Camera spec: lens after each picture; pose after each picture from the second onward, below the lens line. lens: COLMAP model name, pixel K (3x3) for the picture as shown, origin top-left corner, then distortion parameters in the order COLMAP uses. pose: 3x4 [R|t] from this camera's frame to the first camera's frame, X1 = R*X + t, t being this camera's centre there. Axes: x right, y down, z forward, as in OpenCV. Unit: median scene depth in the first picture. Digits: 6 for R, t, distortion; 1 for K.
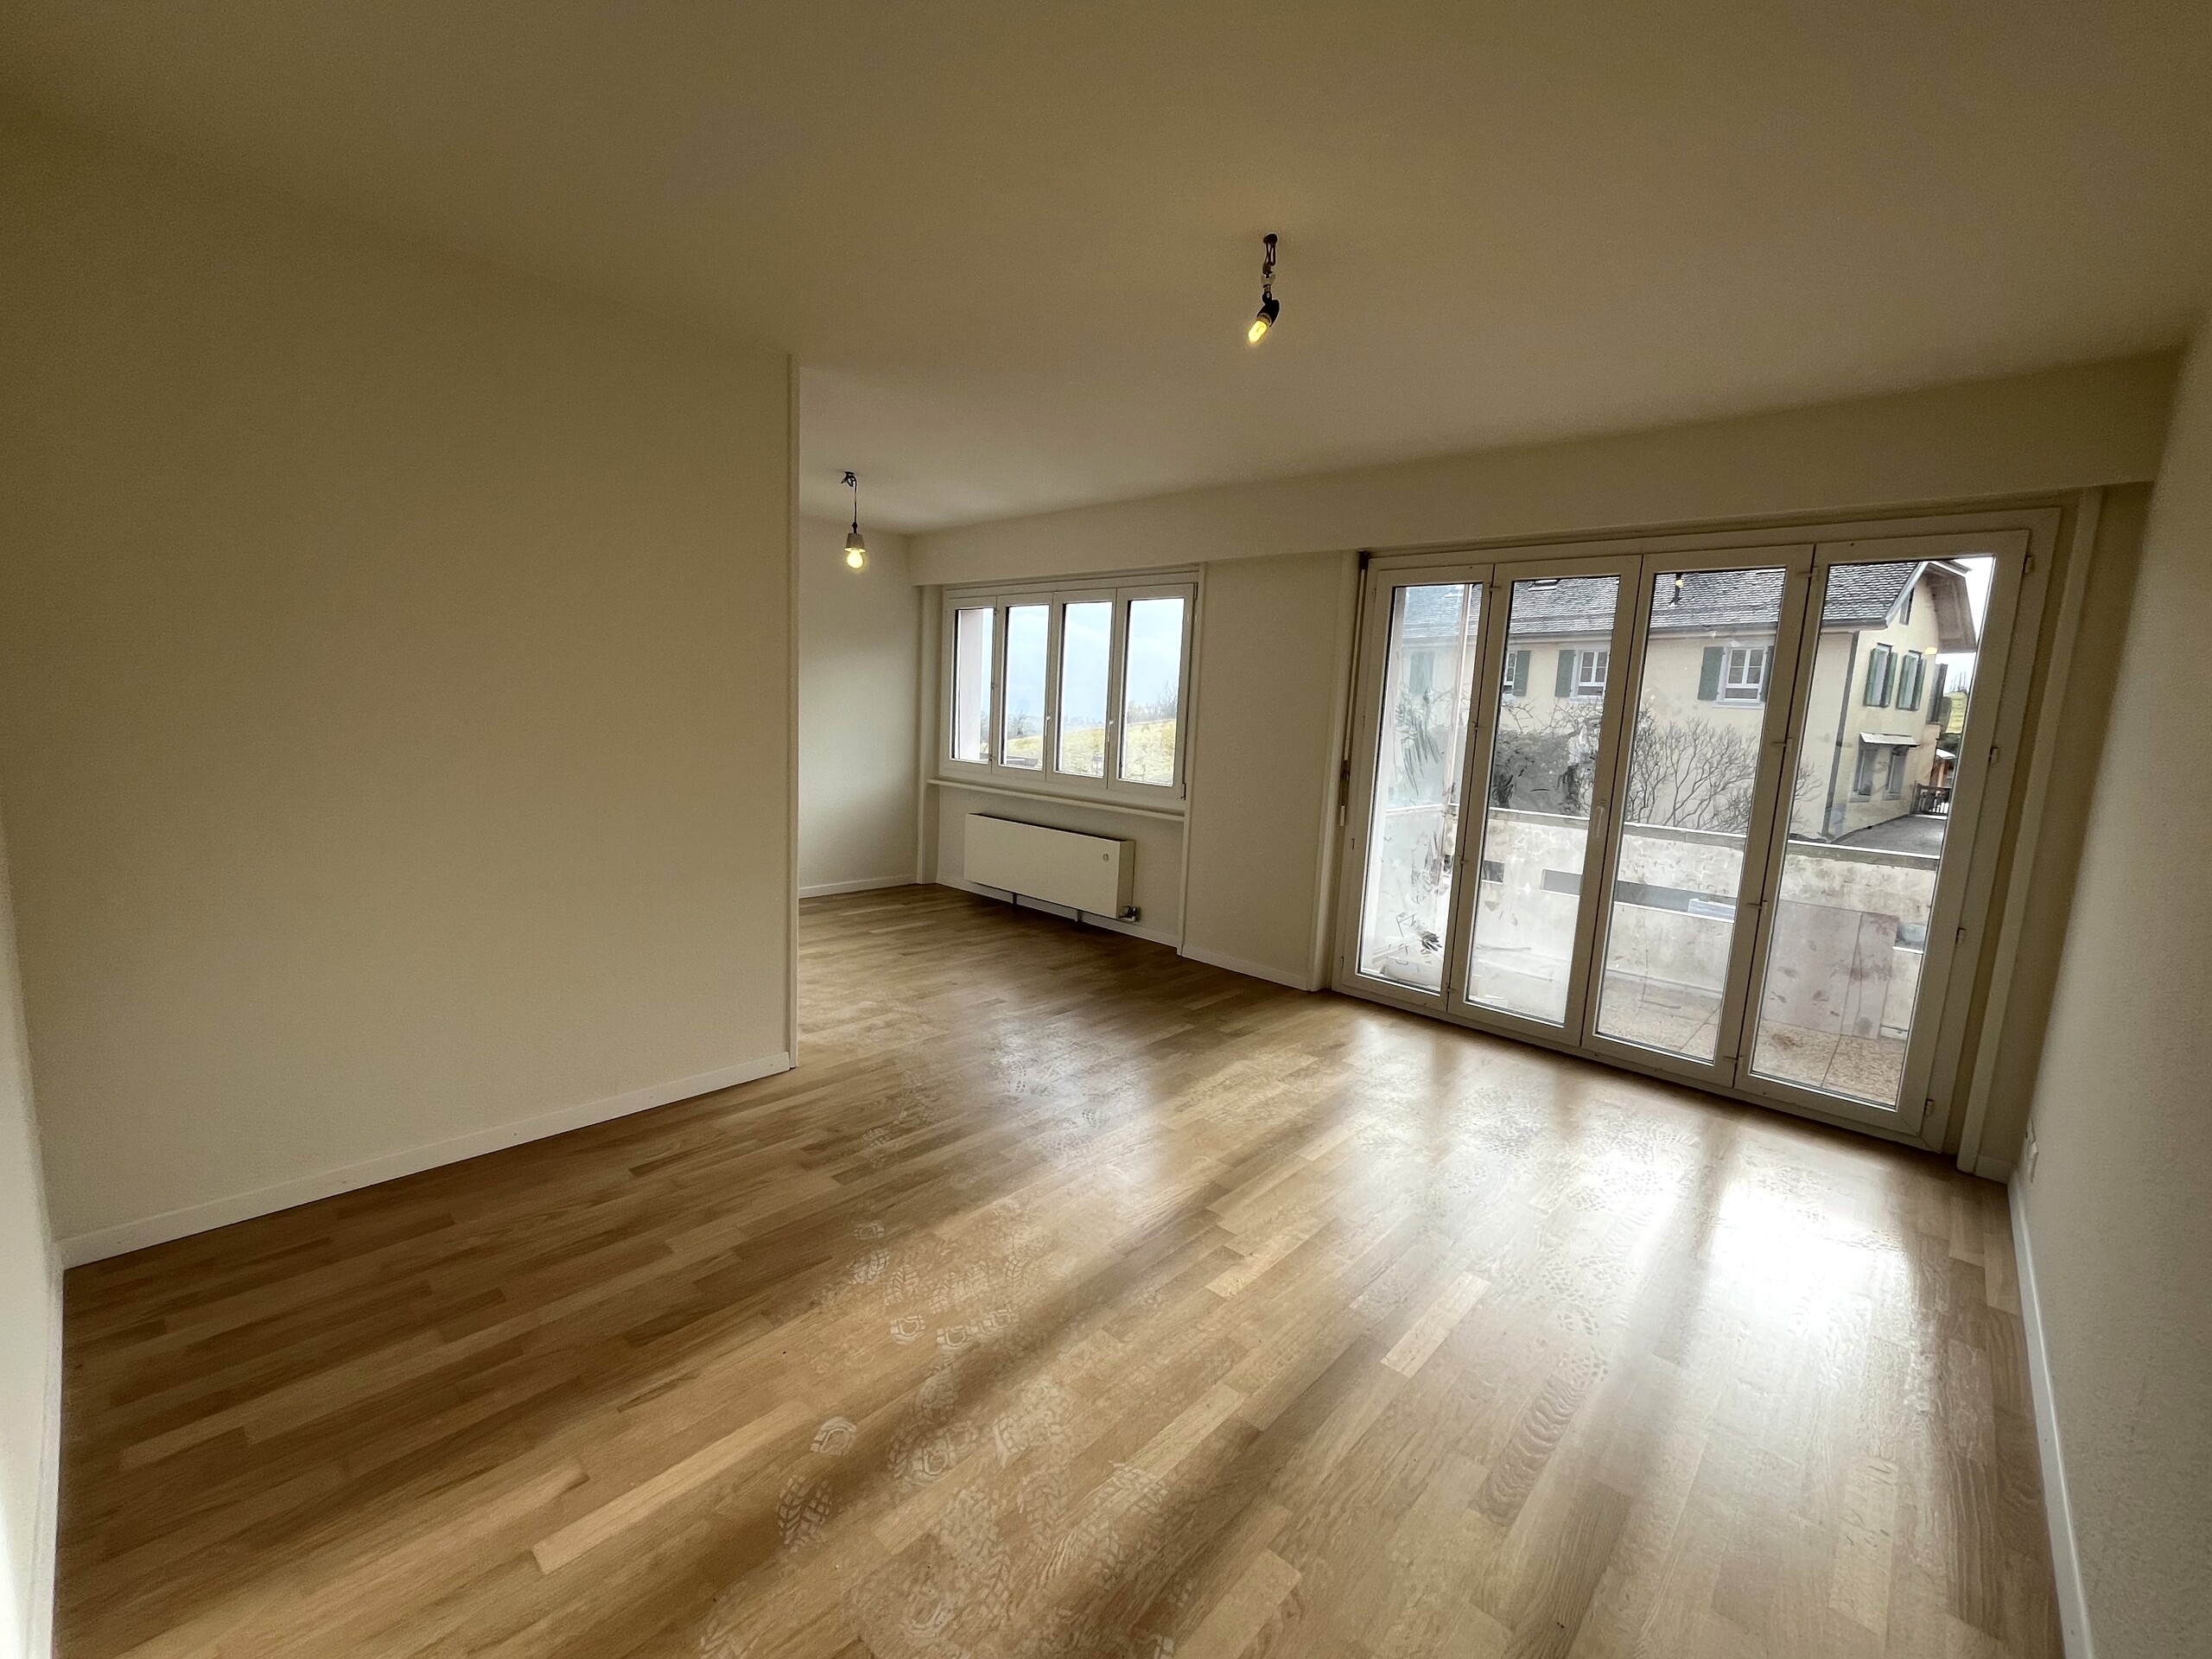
lens RADIAL K [[891.0, 0, 1102.7], [0, 891.0, 832.8], [0, 0, 1]] dist [-0.000102, -0.000018]
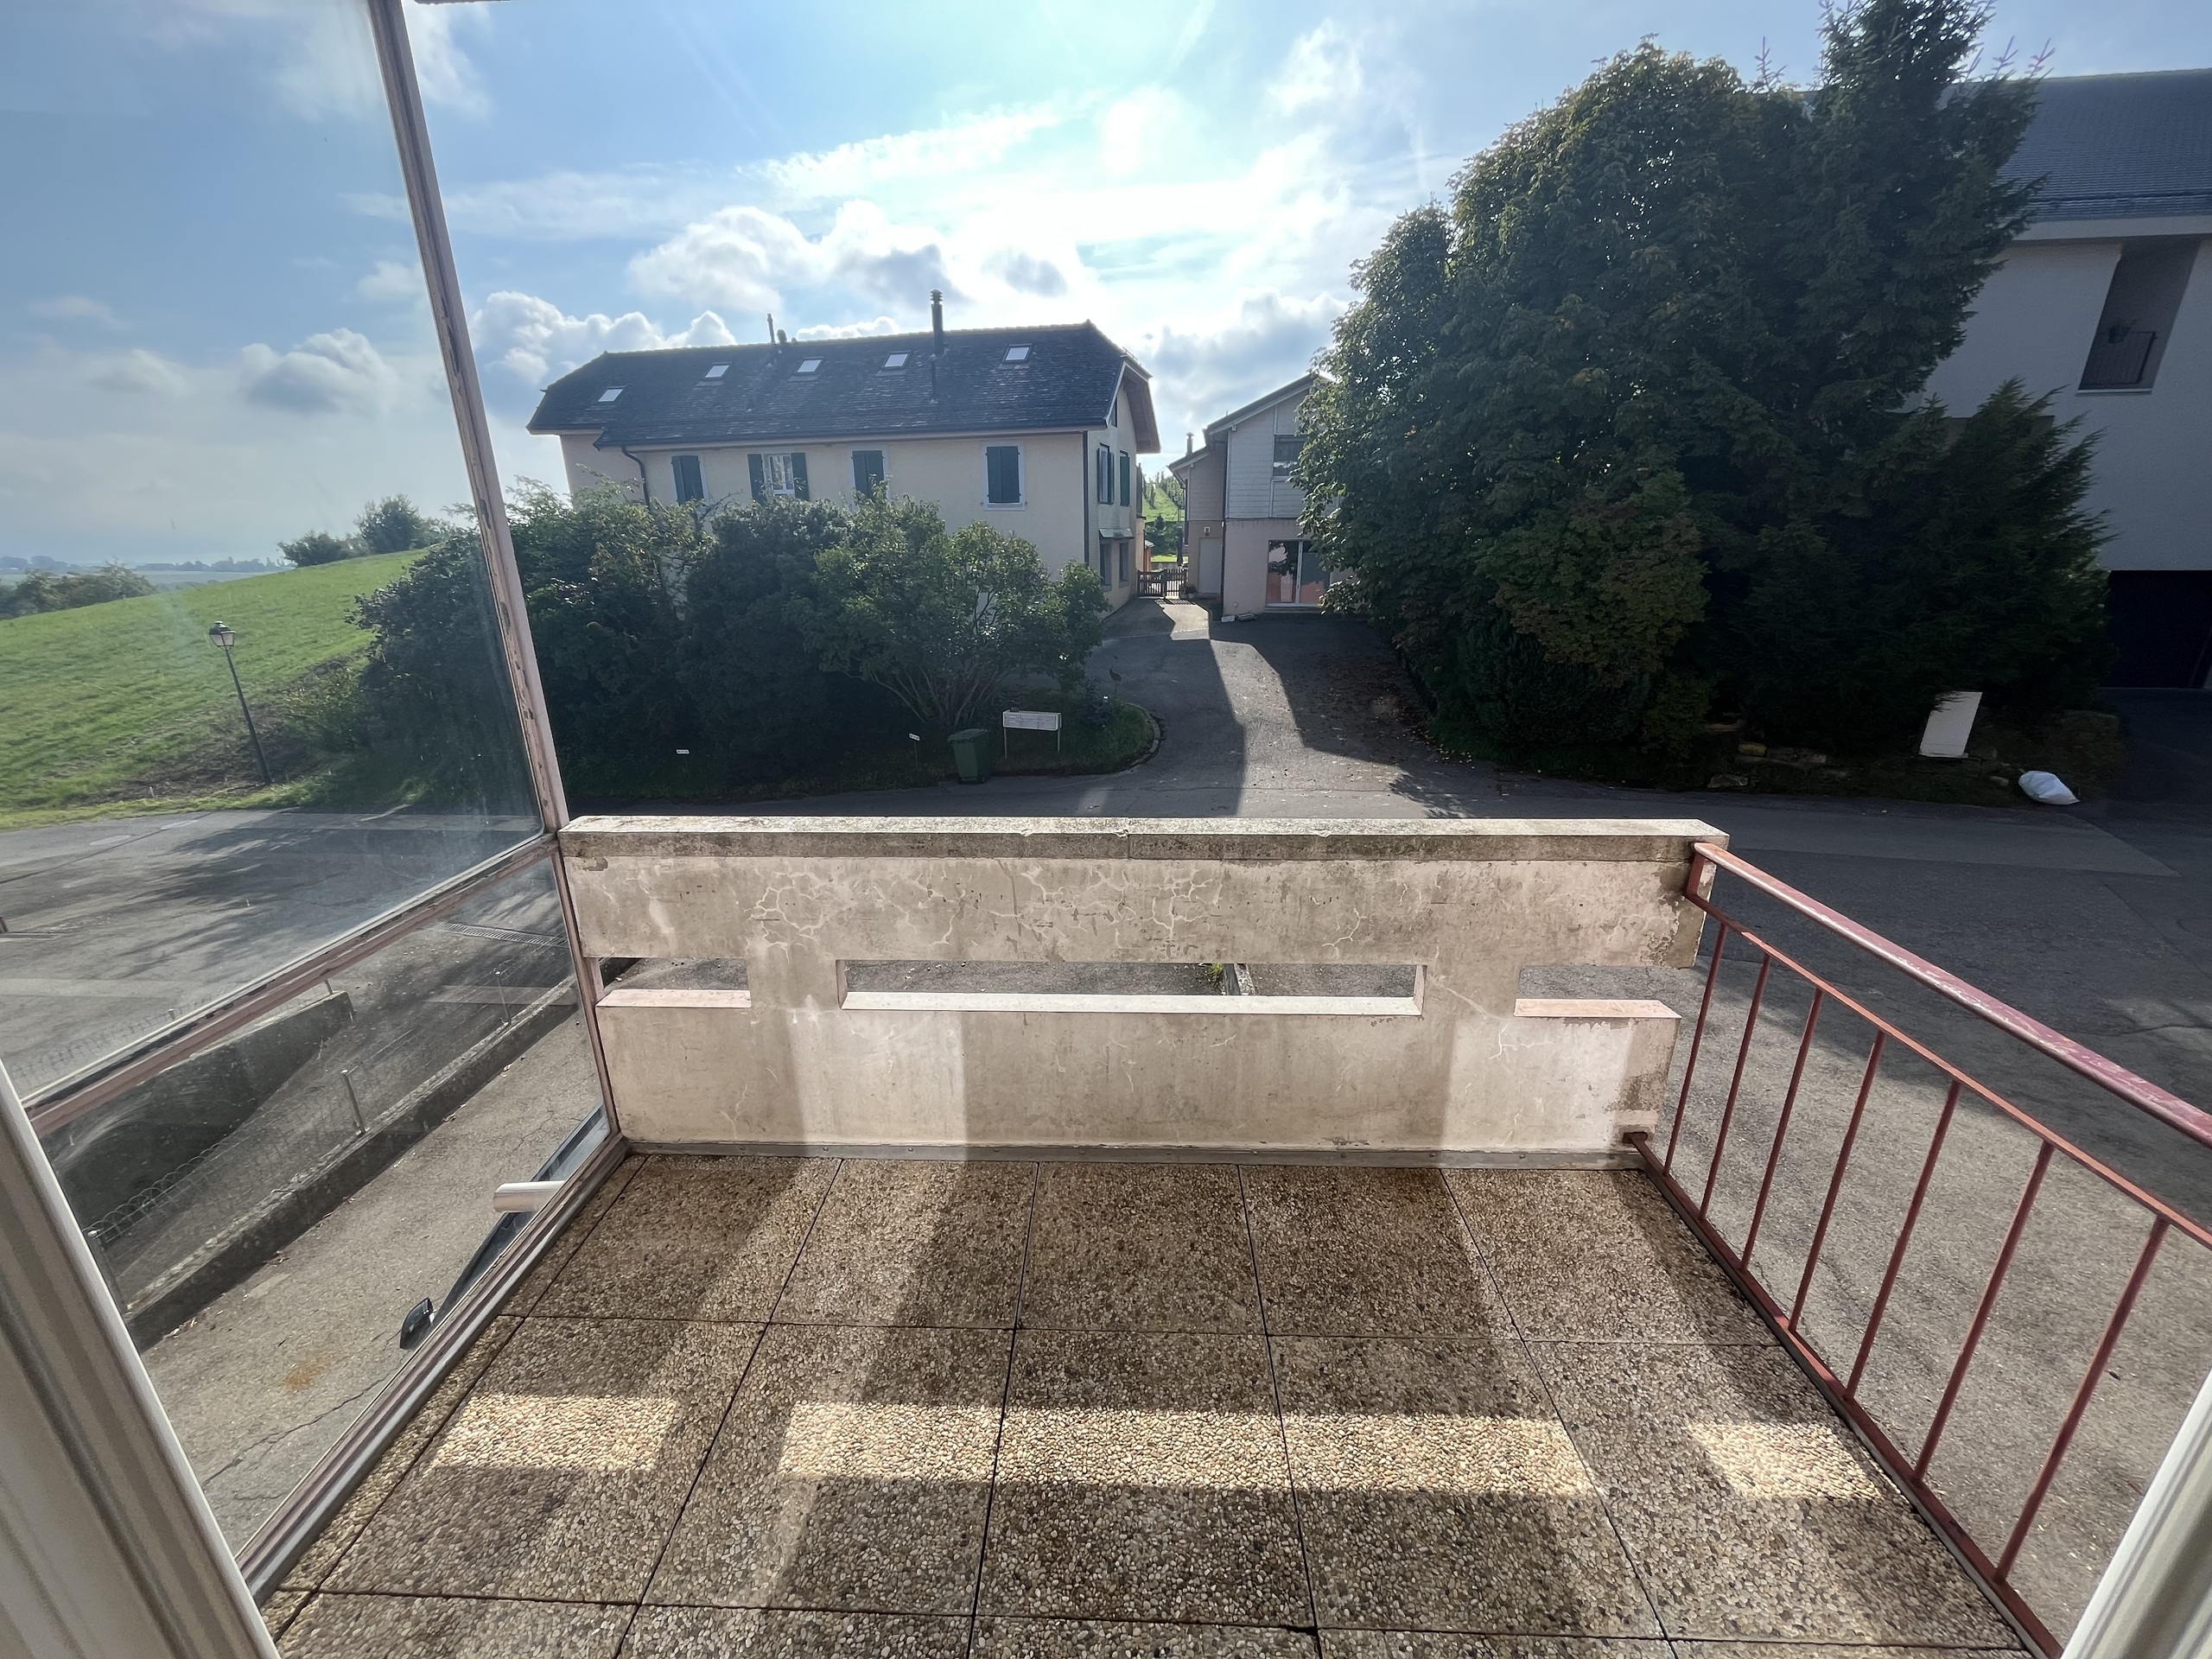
lens RADIAL K [[891.0, 0, 1099.7], [0, 891.0, 834.5], [0, 0, 1]] dist [-0.000102, -0.000018]
pose [[0.743909, -0.263261, 0.614242, 0.380268], [0.137243, 0.959729, 0.245120, -0.102503], [-0.654037, -0.098047, 0.750082, 0.680783]]
